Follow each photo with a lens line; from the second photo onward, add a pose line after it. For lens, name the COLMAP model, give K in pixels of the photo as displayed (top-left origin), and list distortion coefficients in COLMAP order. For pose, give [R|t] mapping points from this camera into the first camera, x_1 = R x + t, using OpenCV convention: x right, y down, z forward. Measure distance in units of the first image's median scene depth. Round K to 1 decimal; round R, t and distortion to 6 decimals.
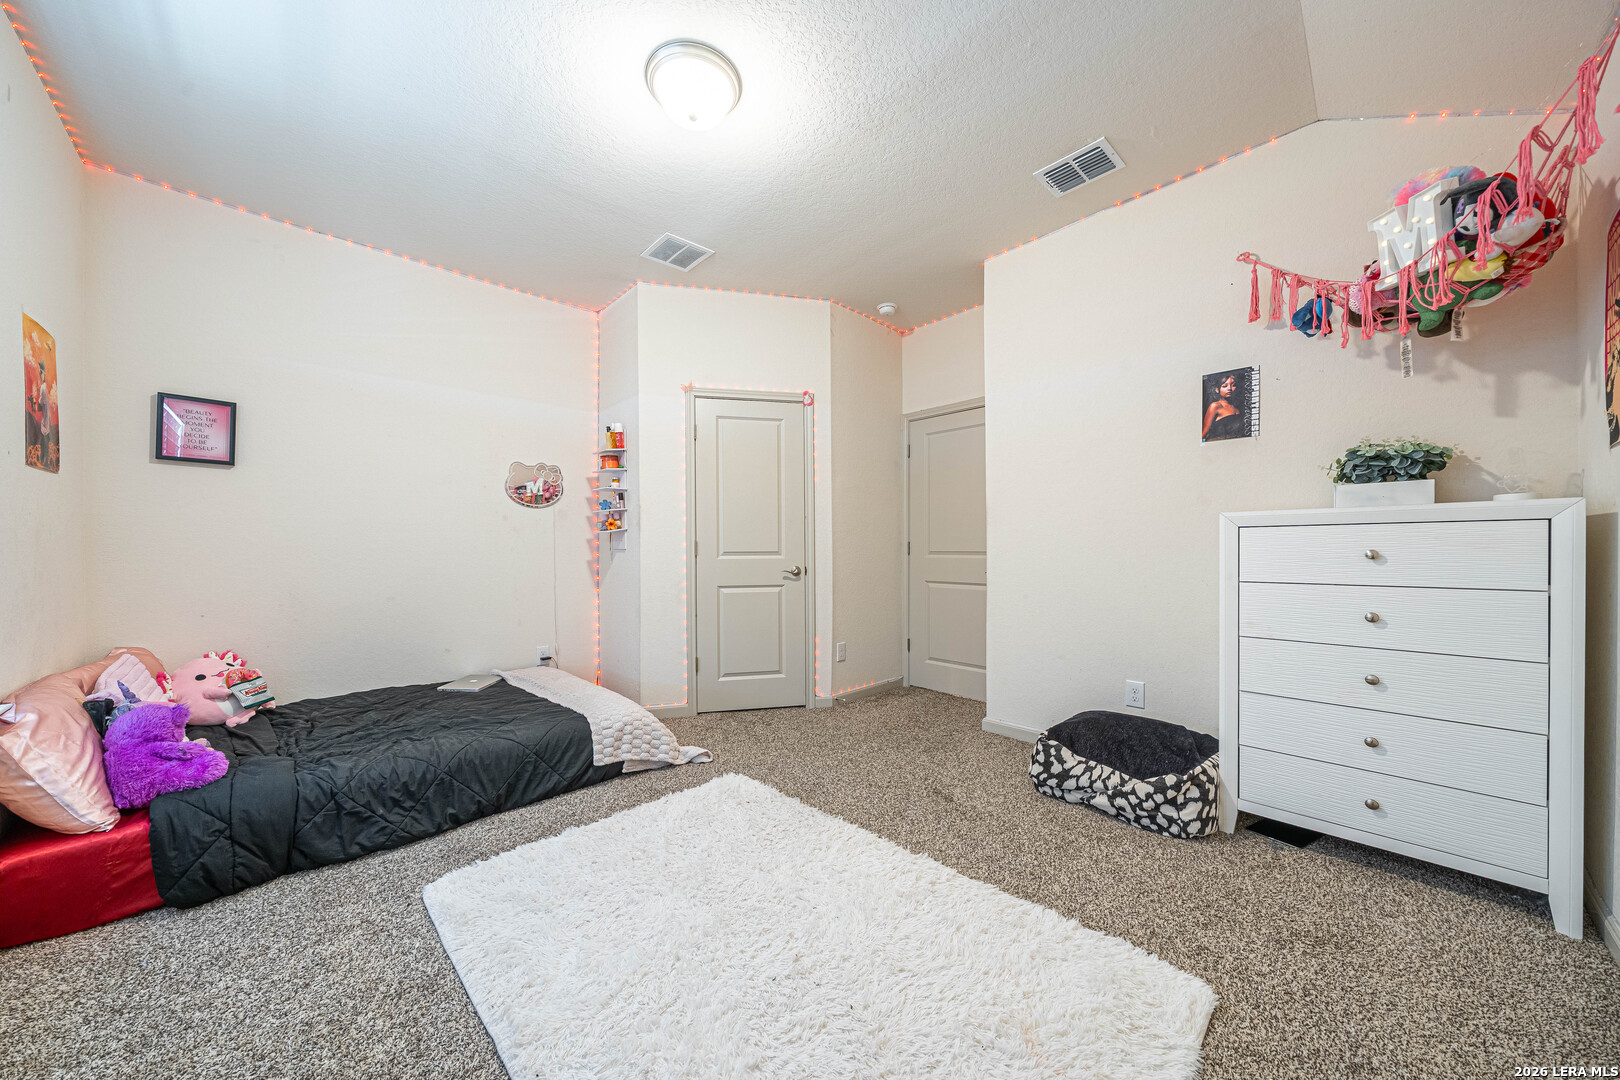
lens RADIAL K [[554.2, 0, 801.2], [0, 554.2, 552.7], [0, 0, 1]] dist [-0.005262, -0.000078]
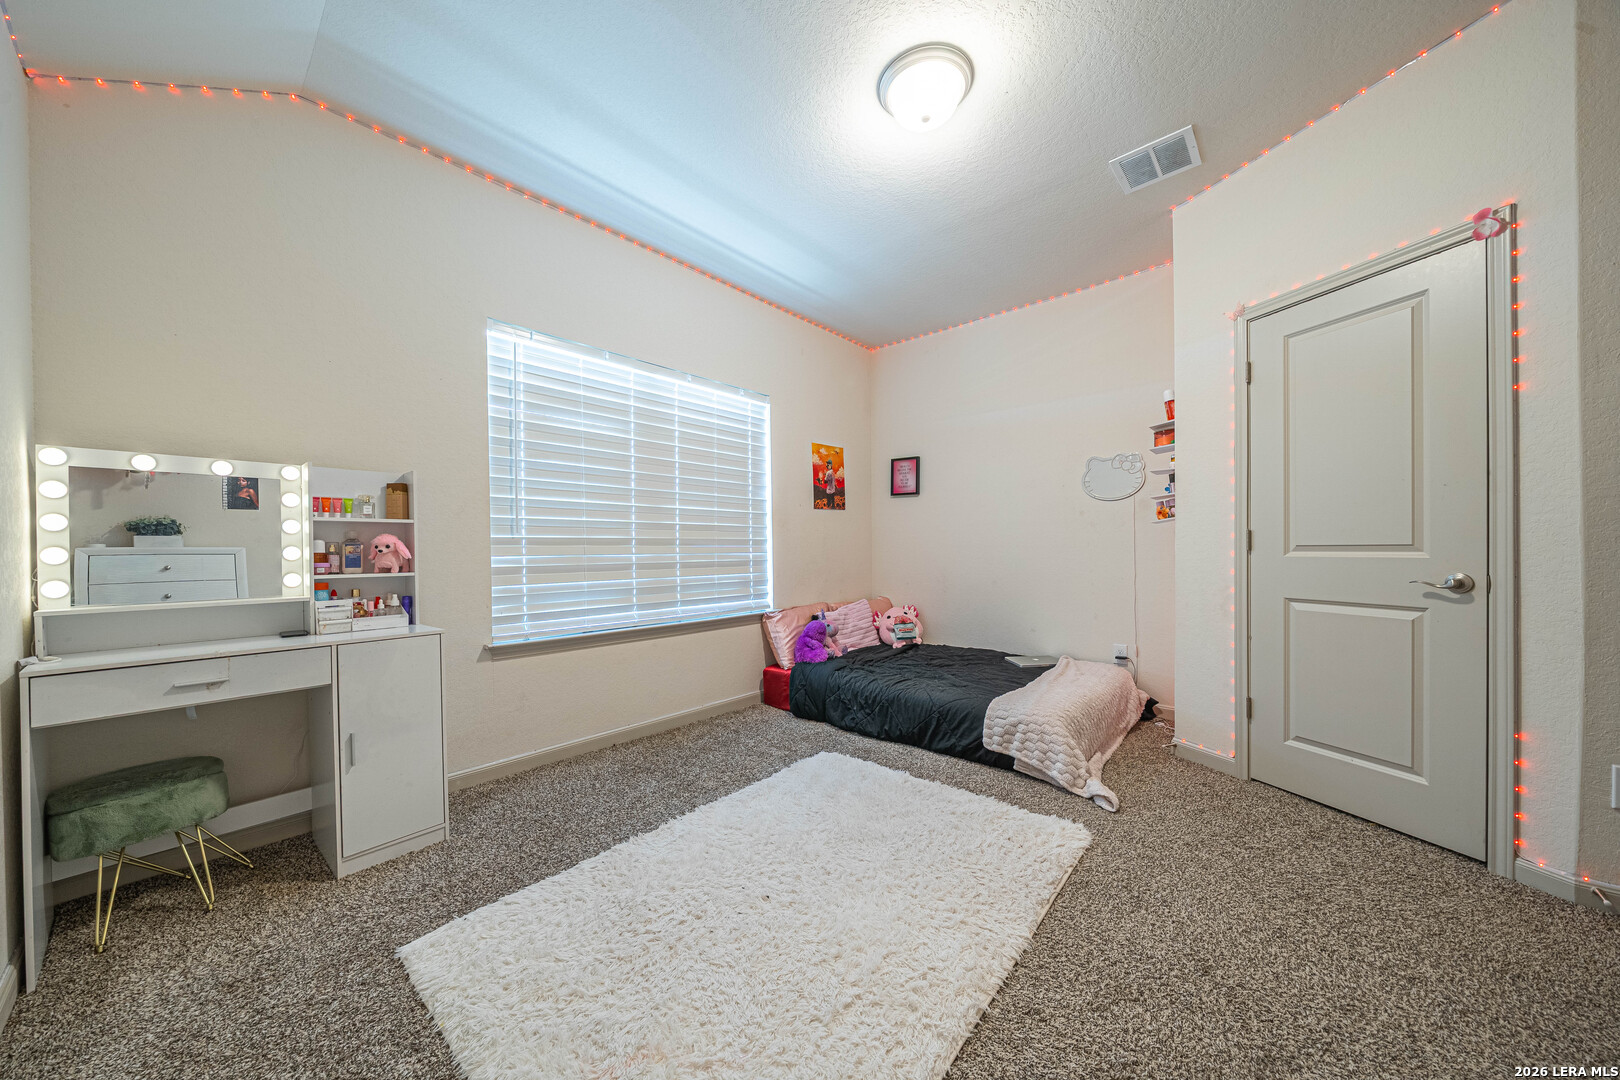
lens RADIAL K [[554.2, 0, 801.2], [0, 554.2, 552.7], [0, 0, 1]] dist [-0.005262, -0.000078]
pose [[0.083511, 0.011090, -0.996445, 0.610296], [0.003431, 0.999929, 0.011416, -0.003257], [0.996501, -0.004372, 0.083467, 0.519559]]
